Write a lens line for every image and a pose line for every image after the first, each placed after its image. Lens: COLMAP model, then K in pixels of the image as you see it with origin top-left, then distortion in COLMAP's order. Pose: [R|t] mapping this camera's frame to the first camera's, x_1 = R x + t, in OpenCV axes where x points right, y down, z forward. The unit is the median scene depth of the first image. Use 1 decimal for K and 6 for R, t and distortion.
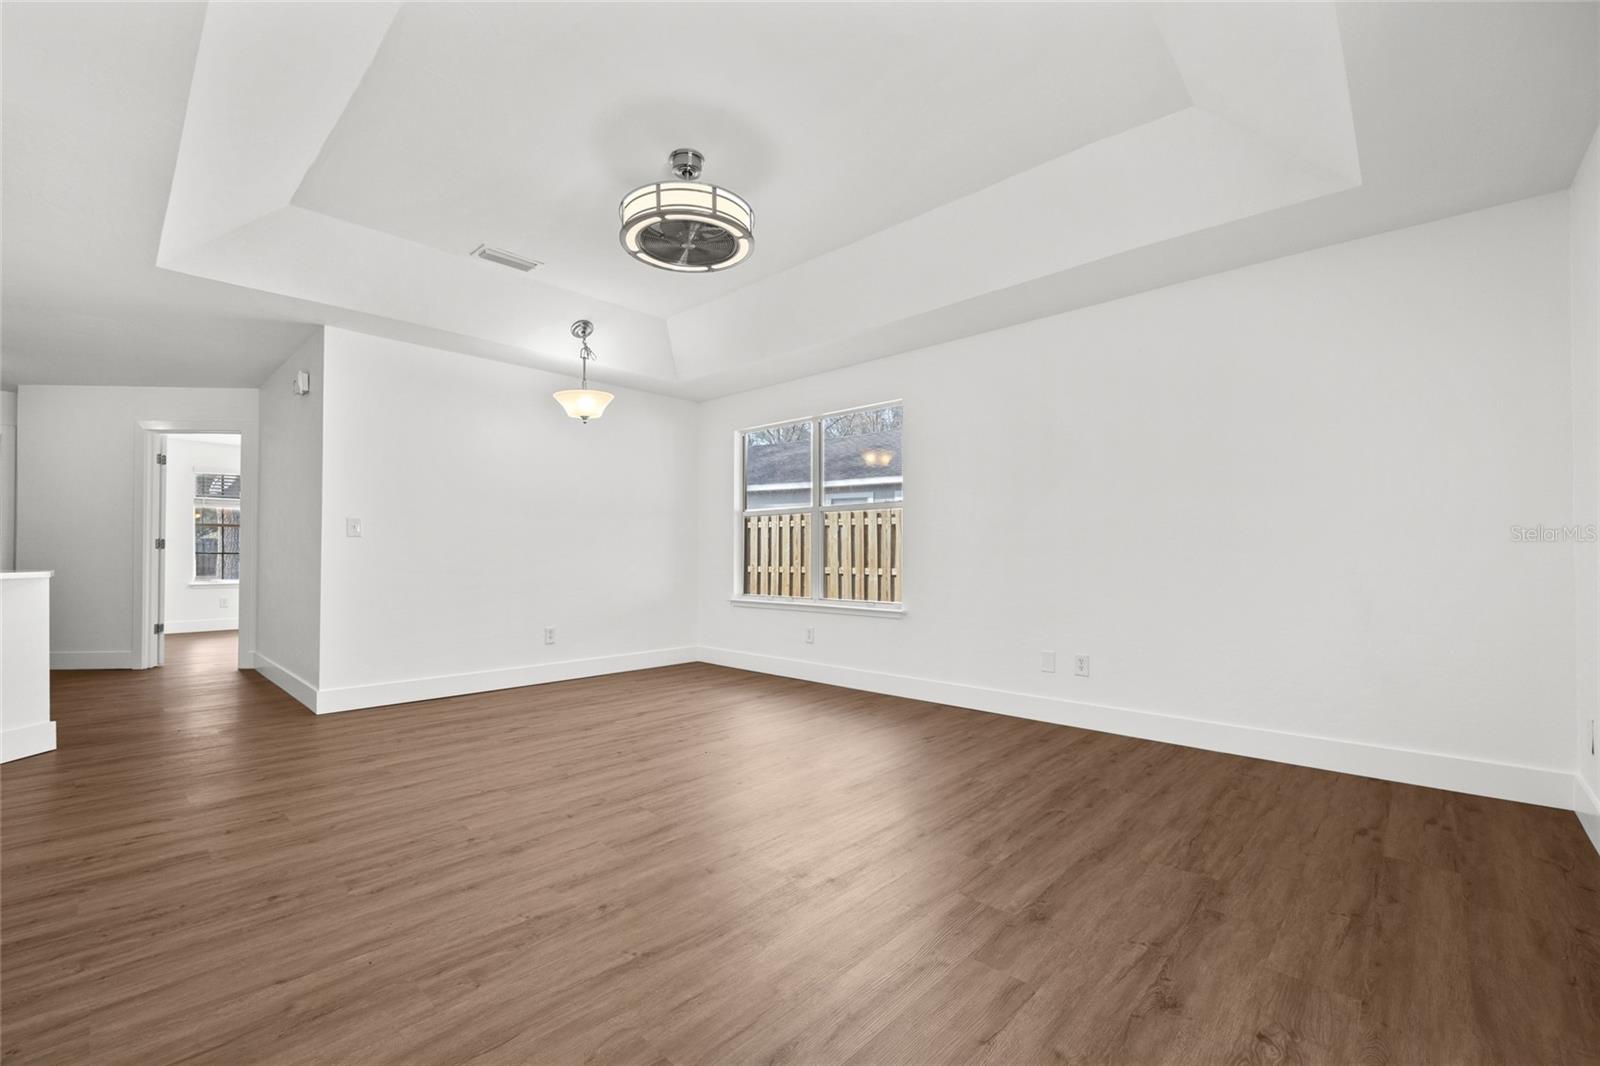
lens RADIAL K [[669.1, 0, 800.0], [0, 669.1, 533.0], [0, 0, 1]] dist [-0.000745, -0.000283]
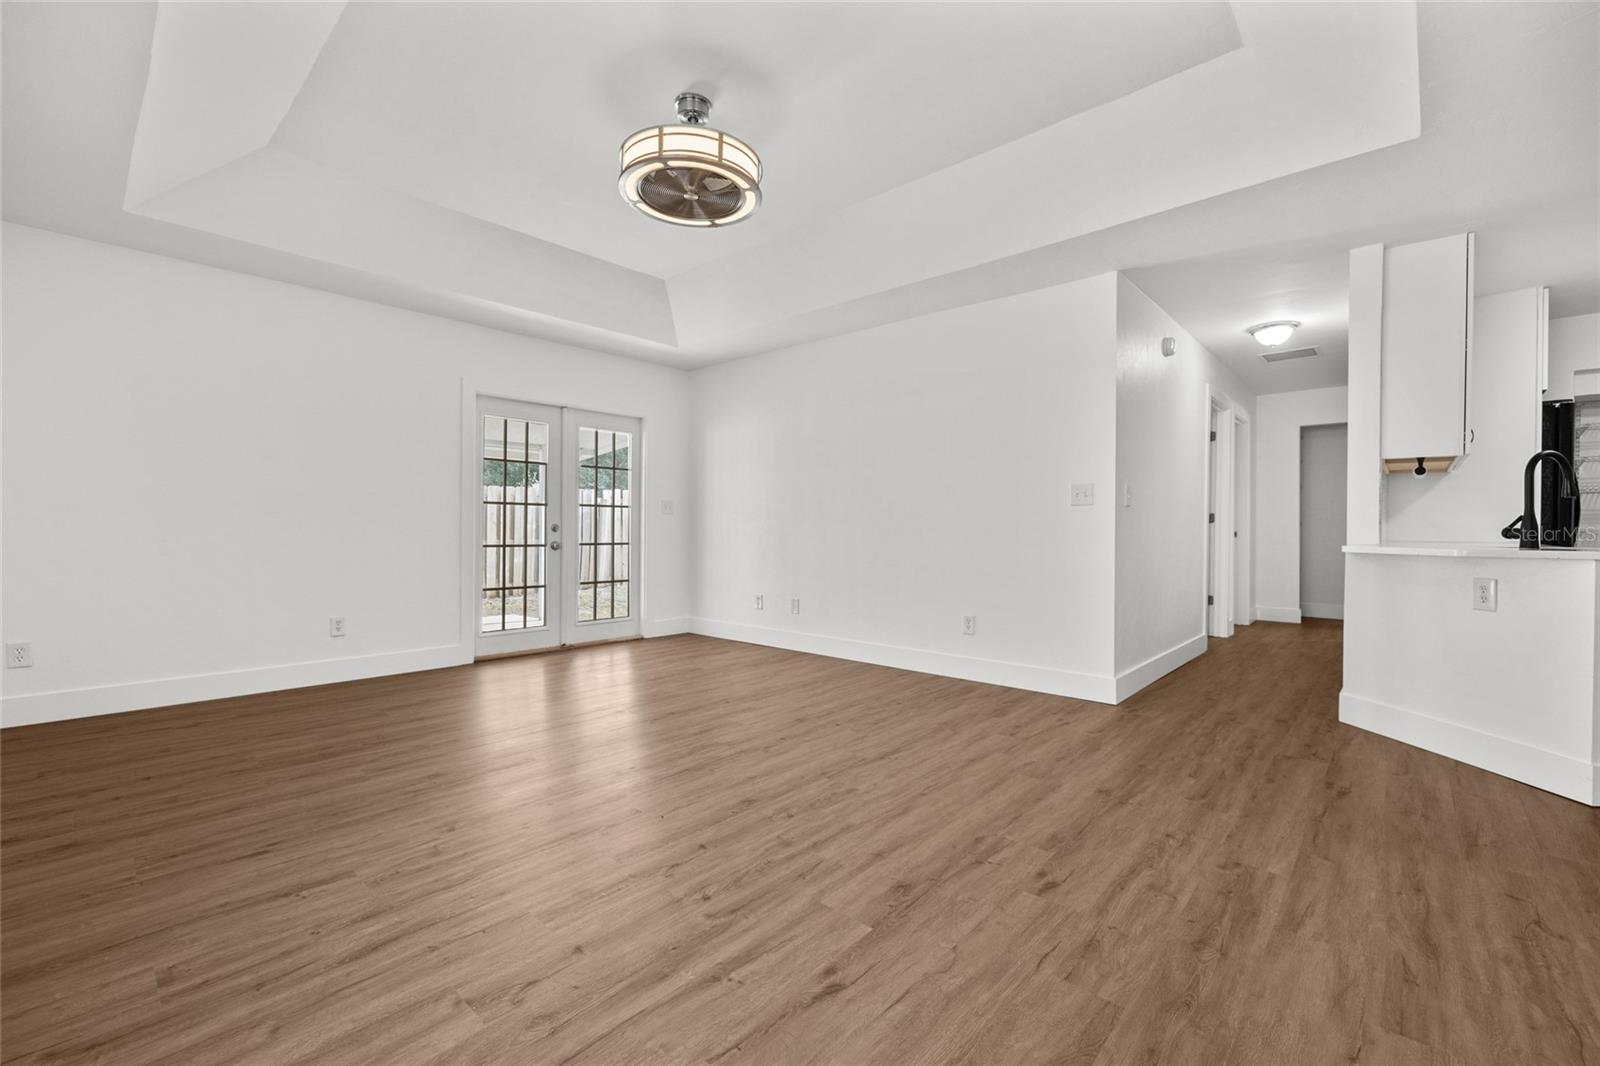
lens RADIAL K [[669.1, 0, 800.0], [0, 669.1, 533.0], [0, 0, 1]] dist [-0.000745, -0.000283]
pose [[-0.999933, -0.004938, -0.010444, -0.309763], [-0.004666, 0.999652, -0.025951, 0.067082], [0.010569, -0.025901, -0.999609, 1.922643]]
